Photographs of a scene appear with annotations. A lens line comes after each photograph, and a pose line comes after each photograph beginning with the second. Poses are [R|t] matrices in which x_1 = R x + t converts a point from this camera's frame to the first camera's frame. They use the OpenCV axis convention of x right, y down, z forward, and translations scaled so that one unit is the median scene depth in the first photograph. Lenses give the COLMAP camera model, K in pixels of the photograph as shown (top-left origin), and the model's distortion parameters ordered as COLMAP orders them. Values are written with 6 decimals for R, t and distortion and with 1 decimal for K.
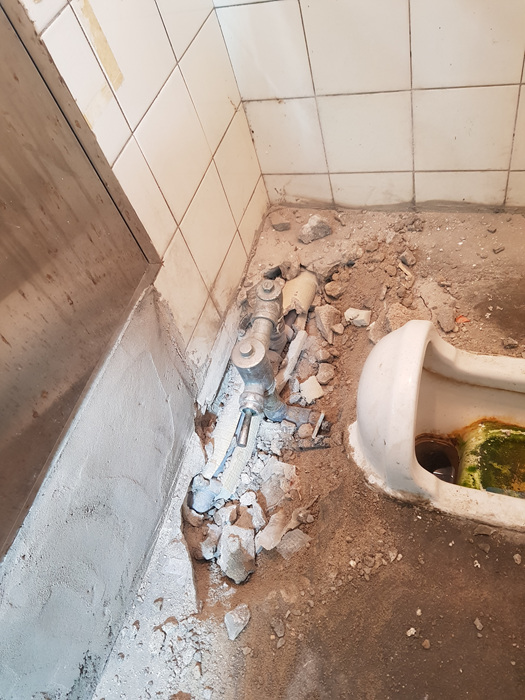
lens RADIAL K [[545.1, 0, 258.3], [0, 545.1, 352.4], [0, 0, 1]] dist [0.029471, -0.051944]
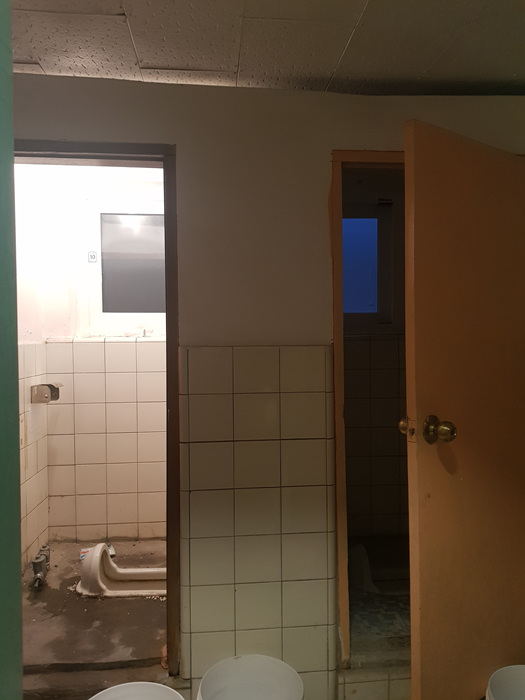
lens RADIAL K [[545.1, 0, 264.0], [0, 545.1, 350.0], [0, 0, 1]] dist [0.029471, -0.051944]
pose [[0.904665, 0.230922, 0.358129, -0.211382], [0.172626, 0.569779, -0.803462, 1.600081], [-0.389592, 0.788687, 0.475596, -1.410949]]
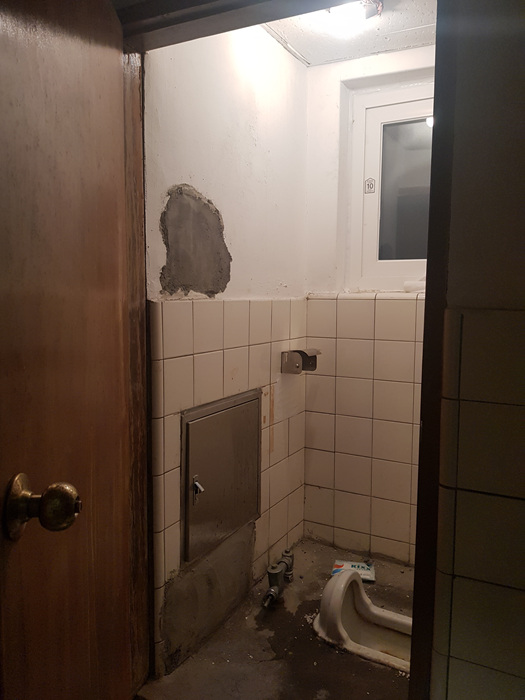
lens RADIAL K [[545.1, 0, 265.8], [0, 545.1, 343.1], [0, 0, 1]] dist [0.029471, -0.051944]
pose [[0.947200, 0.268415, -0.175402, 0.061447], [-0.308794, 0.616265, -0.724475, 0.933641], [-0.086366, 0.740385, 0.666611, -1.025384]]
